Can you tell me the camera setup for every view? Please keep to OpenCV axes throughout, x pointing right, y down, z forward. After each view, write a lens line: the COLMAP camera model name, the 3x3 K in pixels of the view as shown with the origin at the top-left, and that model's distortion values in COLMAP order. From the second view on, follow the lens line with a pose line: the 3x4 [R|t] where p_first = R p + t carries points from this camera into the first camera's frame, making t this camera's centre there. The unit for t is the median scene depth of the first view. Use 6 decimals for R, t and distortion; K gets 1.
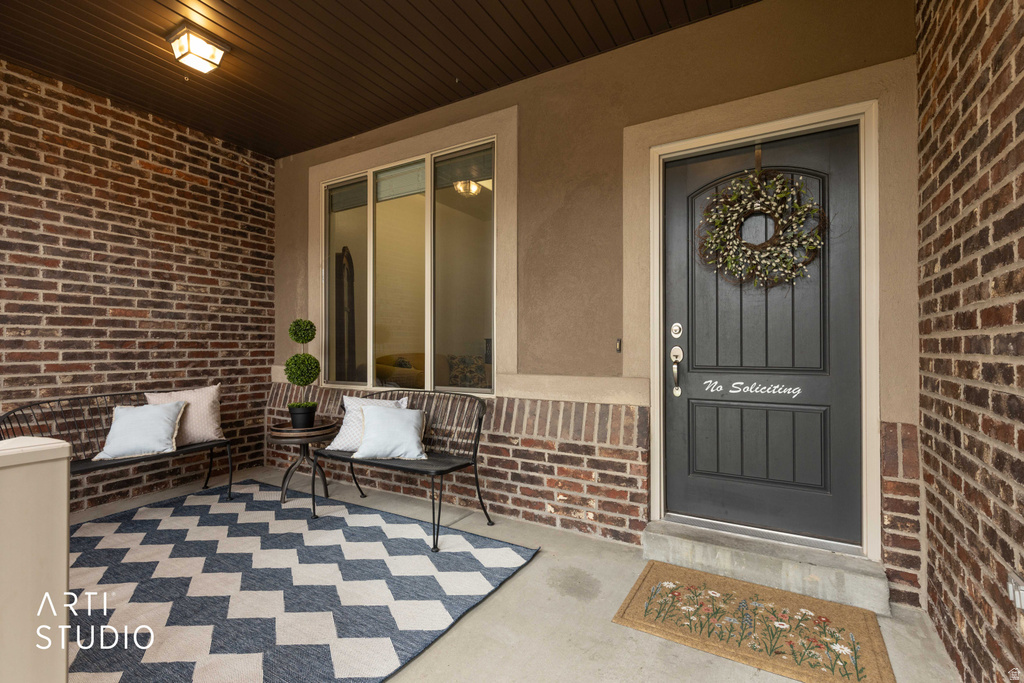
lens RADIAL K [[472.5, 0, 511.2], [0, 472.5, 342.9], [0, 0, 1]] dist [0.007996, 0.000155]
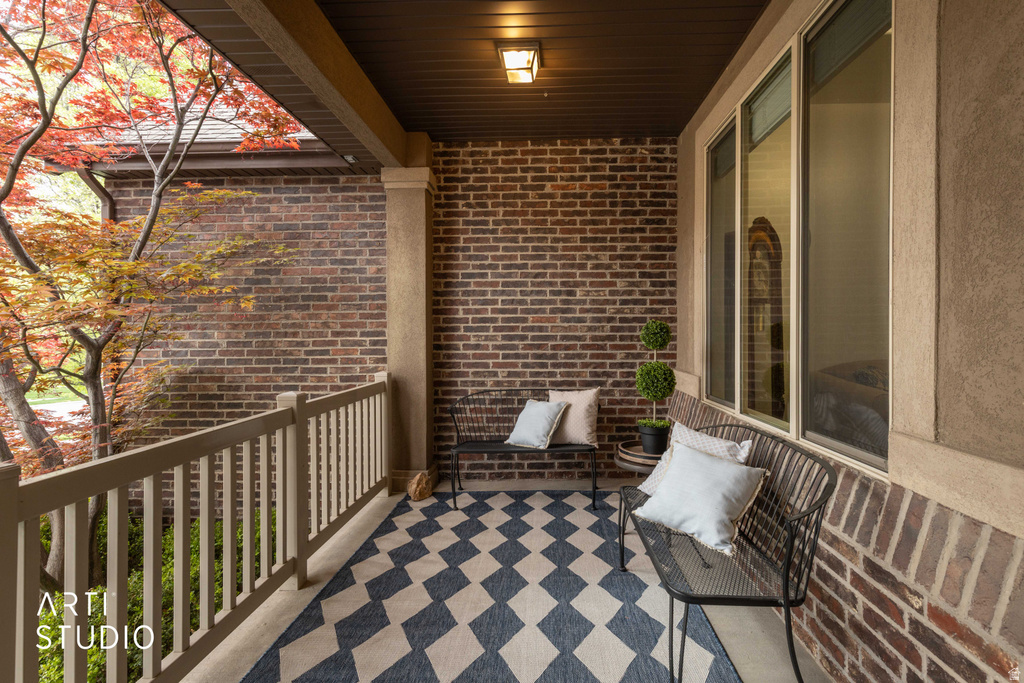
lens RADIAL K [[472.5, 0, 515.7], [0, 472.5, 337.3], [0, 0, 1]] dist [0.007996, 0.000155]
pose [[0.465498, 0.003807, -0.885041, 0.177093], [0.010368, 0.999899, 0.009753, -0.030334], [0.884988, -0.013716, 0.465411, 0.387018]]
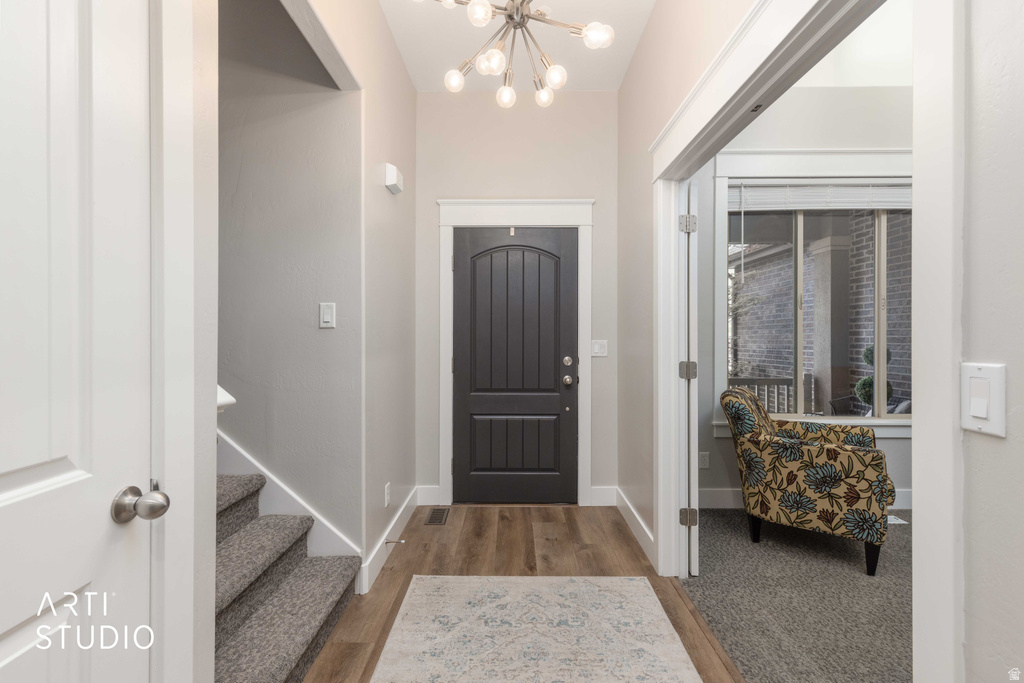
lens RADIAL K [[472.5, 0, 513.9], [0, 472.5, 335.9], [0, 0, 1]] dist [0.007996, 0.000155]
pose [[-0.863505, -0.002140, -0.504336, 0.836140], [0.003890, 0.999933, -0.010904, -0.061529], [0.504326, -0.011378, -0.863439, 1.535941]]
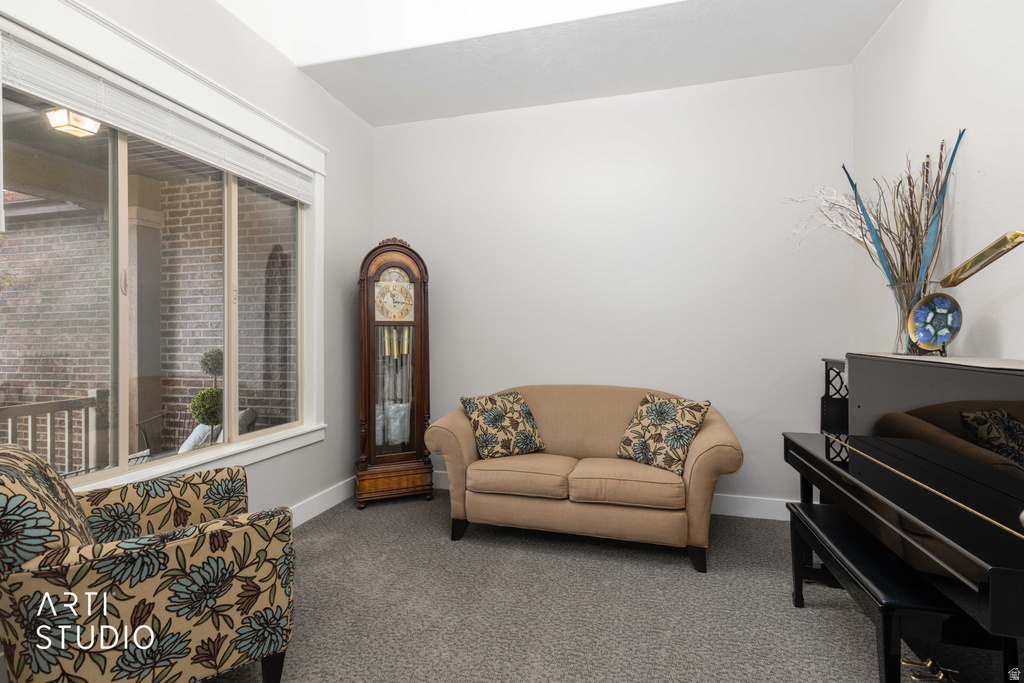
lens RADIAL K [[472.5, 0, 511.8], [0, 472.5, 335.0], [0, 0, 1]] dist [0.007996, 0.000155]
pose [[0.263175, -0.003474, -0.964742, 0.540066], [0.014528, 0.999894, 0.000362, -0.066846], [0.964639, -0.014111, 0.263197, 1.303912]]
